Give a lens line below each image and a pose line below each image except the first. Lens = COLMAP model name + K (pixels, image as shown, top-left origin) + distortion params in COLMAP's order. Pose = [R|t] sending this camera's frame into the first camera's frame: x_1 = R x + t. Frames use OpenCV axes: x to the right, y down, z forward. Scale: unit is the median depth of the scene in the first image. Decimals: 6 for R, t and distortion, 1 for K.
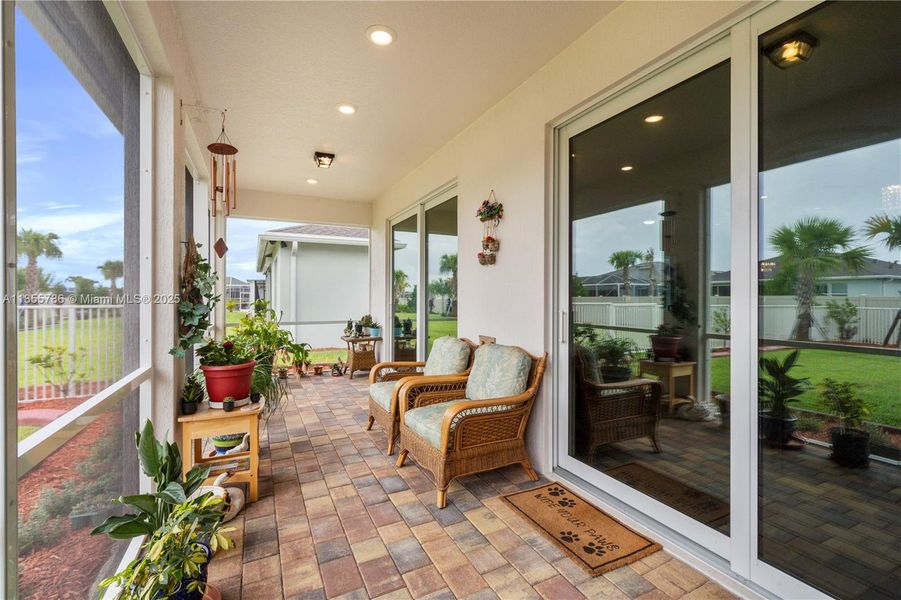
lens RADIAL K [[371.4, 0, 450.5], [0, 371.4, 300.0], [0, 0, 1]] dist [-0.020265, -0.000098]
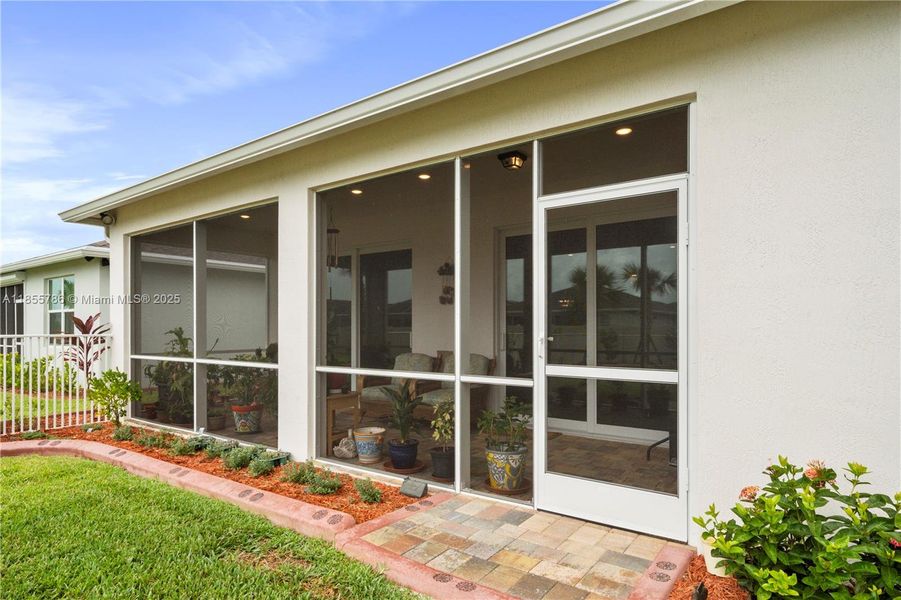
lens RADIAL K [[469.8, 0, 451.2], [0, 469.8, 329.4], [0, 0, 1]] dist [0.000134, -0.000023]
pose [[0.874084, -0.001643, 0.485772, -0.773790], [0.003958, 0.999985, -0.003740, 0.014754], [-0.485759, 0.005192, 0.874077, -0.655776]]
